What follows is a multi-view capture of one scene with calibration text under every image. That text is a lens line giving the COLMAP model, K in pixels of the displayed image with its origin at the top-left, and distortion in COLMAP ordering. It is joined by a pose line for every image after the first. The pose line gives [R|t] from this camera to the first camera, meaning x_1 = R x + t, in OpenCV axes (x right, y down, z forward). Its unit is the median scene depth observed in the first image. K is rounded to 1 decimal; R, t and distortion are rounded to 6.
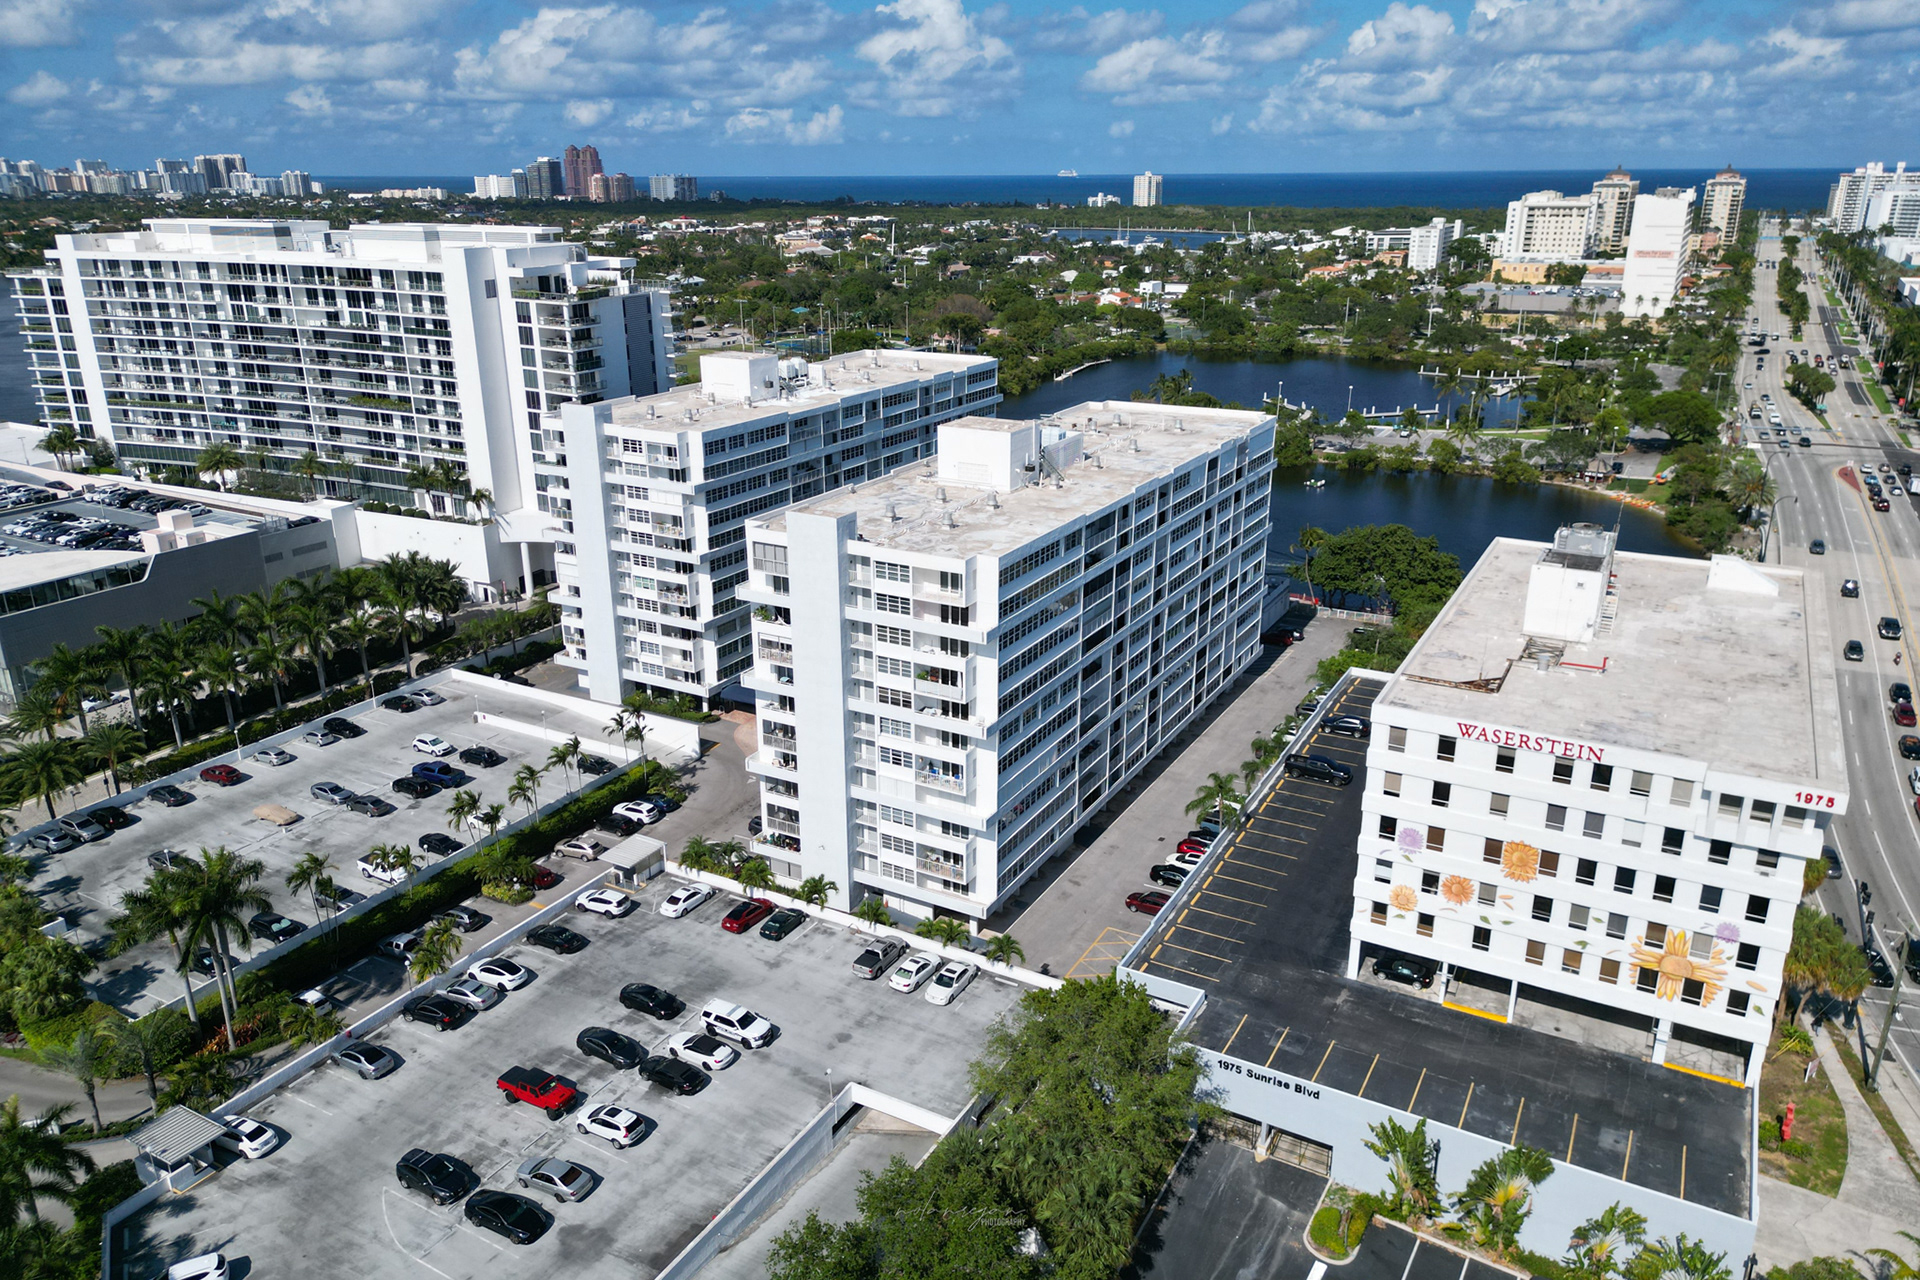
lens RADIAL K [[1355.9, 0, 960.0], [0, 1355.9, 640.0], [0, 0, 1]] dist [0.007904, 0.001065]
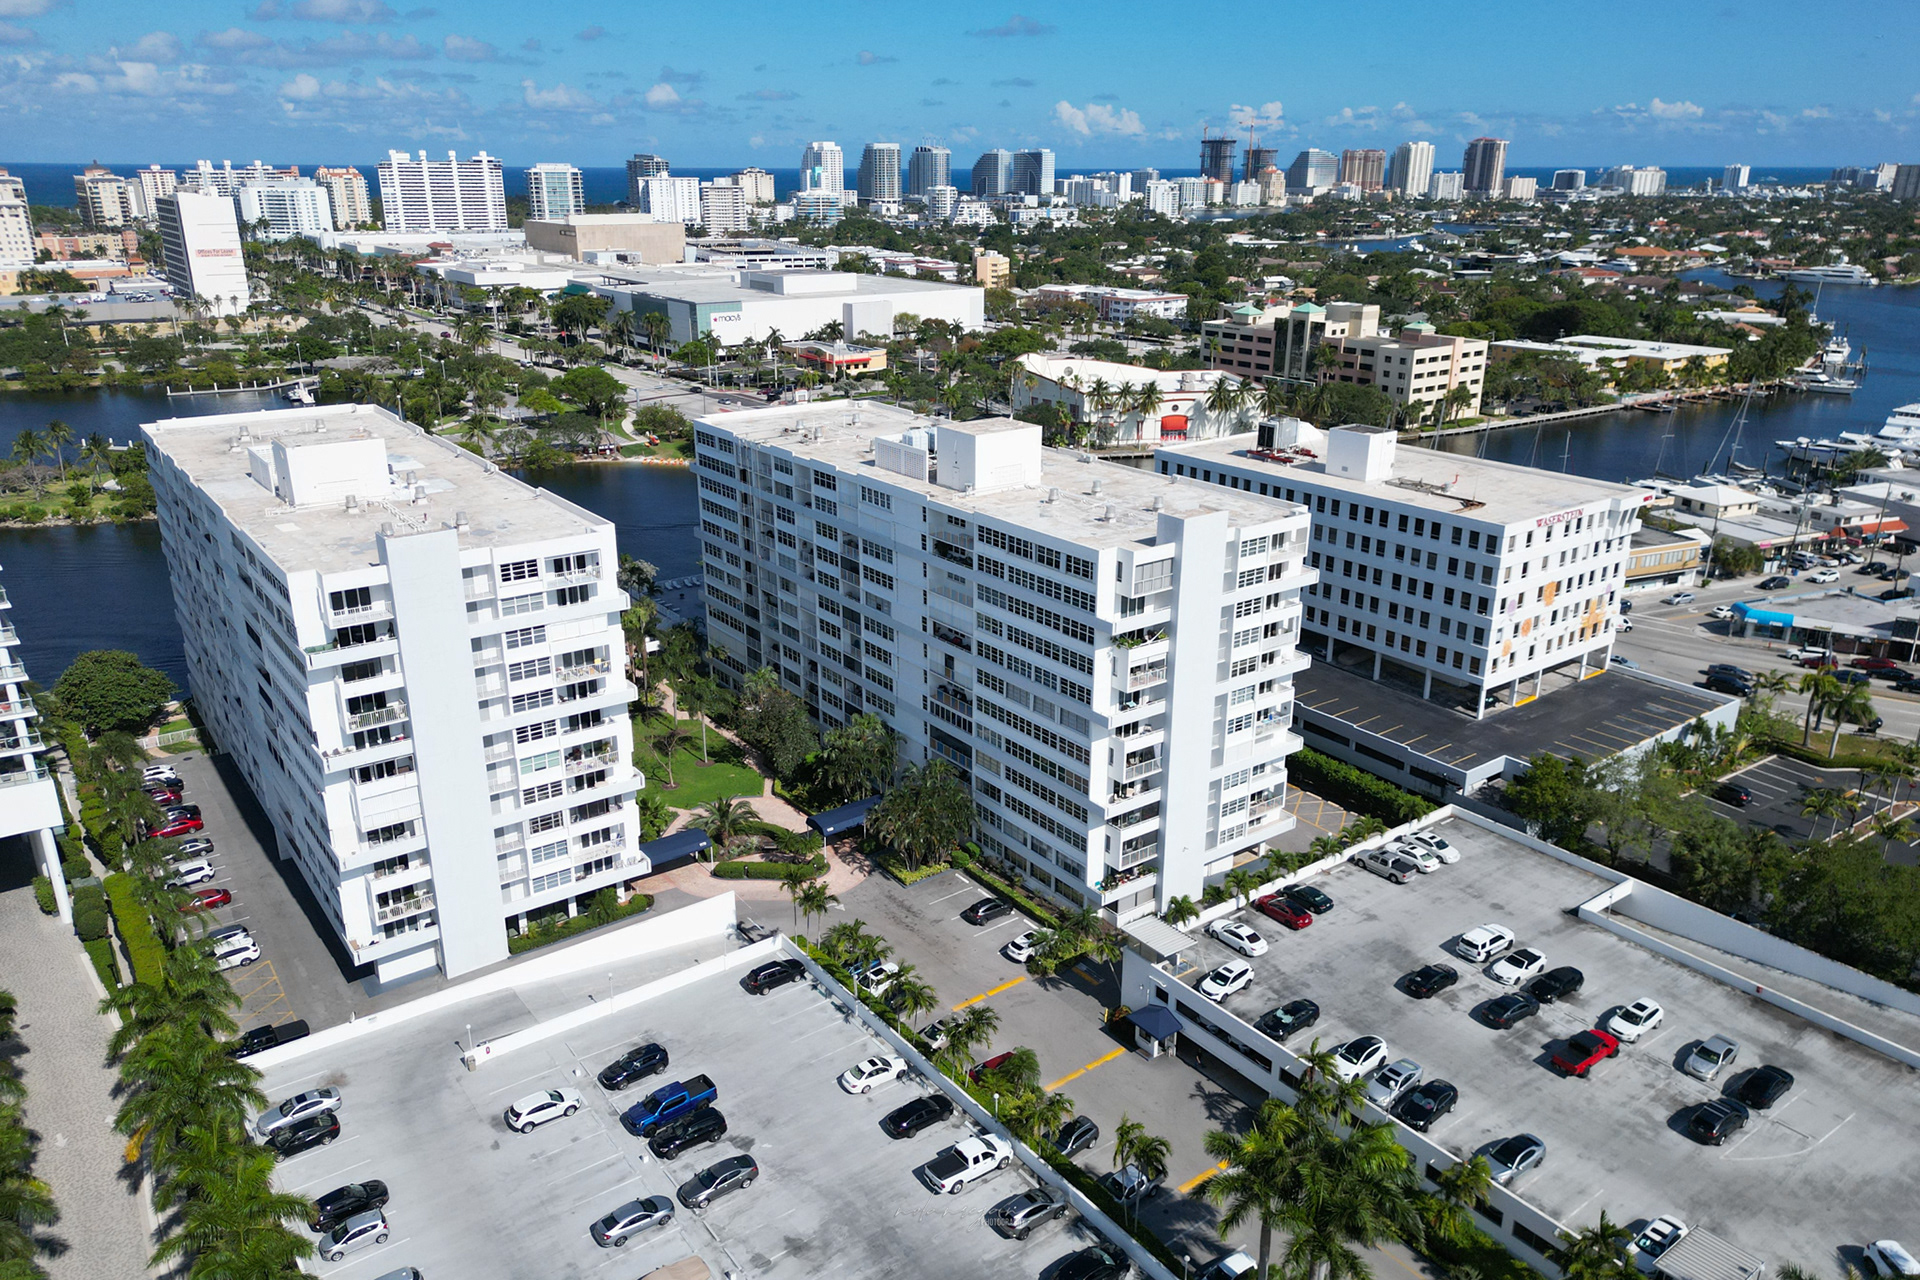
lens RADIAL K [[1355.9, 0, 960.0], [0, 1355.9, 640.0], [0, 0, 1]] dist [0.007904, 0.001065]
pose [[0.405001, -0.298464, 0.864230, -1.217722], [0.296515, 0.937009, 0.184644, -0.276998], [-0.864900, 0.181476, 0.467989, 0.806849]]
